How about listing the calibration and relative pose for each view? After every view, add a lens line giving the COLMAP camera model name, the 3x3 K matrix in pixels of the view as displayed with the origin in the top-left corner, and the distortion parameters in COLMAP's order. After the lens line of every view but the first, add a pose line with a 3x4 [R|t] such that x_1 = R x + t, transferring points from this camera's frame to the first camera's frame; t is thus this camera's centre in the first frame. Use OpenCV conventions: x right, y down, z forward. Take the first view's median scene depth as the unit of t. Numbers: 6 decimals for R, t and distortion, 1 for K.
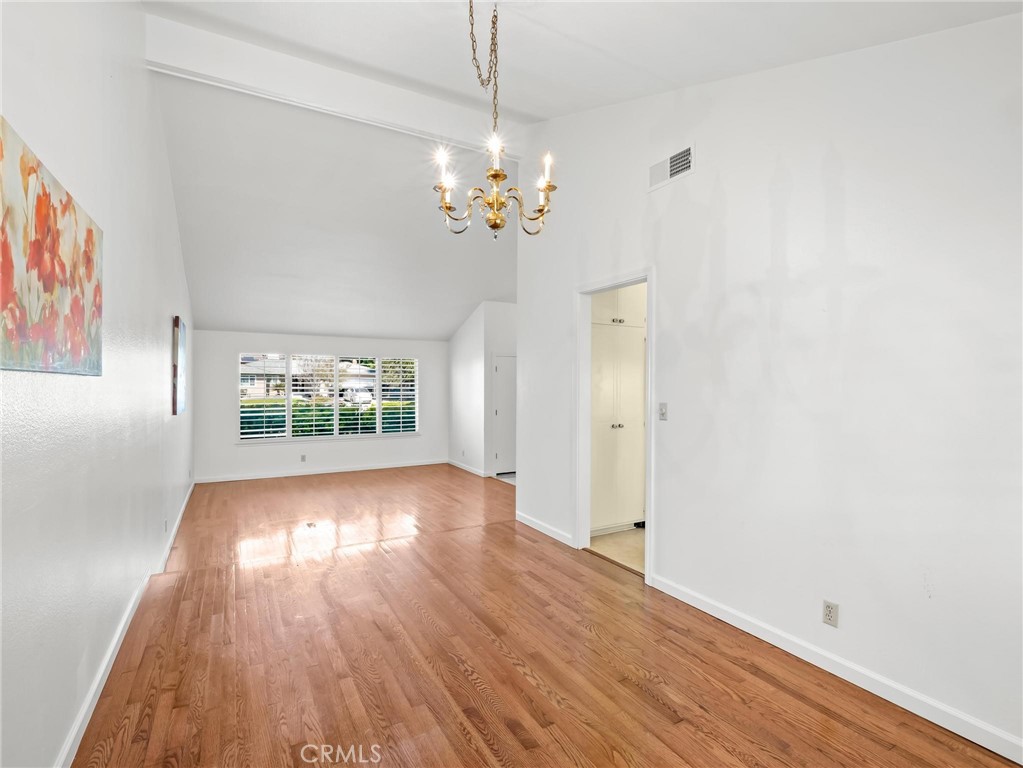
lens RADIAL K [[493.9, 0, 507.9], [0, 493.9, 388.5], [0, 0, 1]] dist [-0.017957, -0.000813]
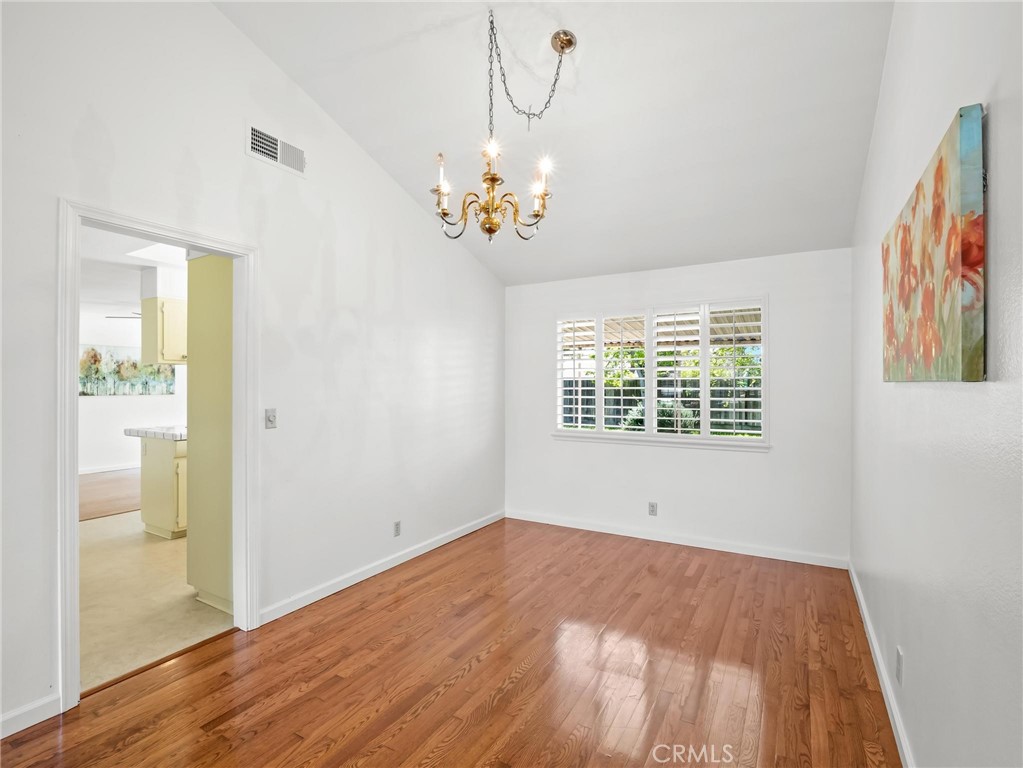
lens RADIAL K [[493.9, 0, 507.9], [0, 493.9, 388.5], [0, 0, 1]] dist [-0.017957, -0.000813]
pose [[-0.503284, -0.012955, 0.864024, -0.789848], [0.008449, 0.999766, 0.019912, -0.025576], [-0.864080, 0.017322, -0.503057, 1.279895]]
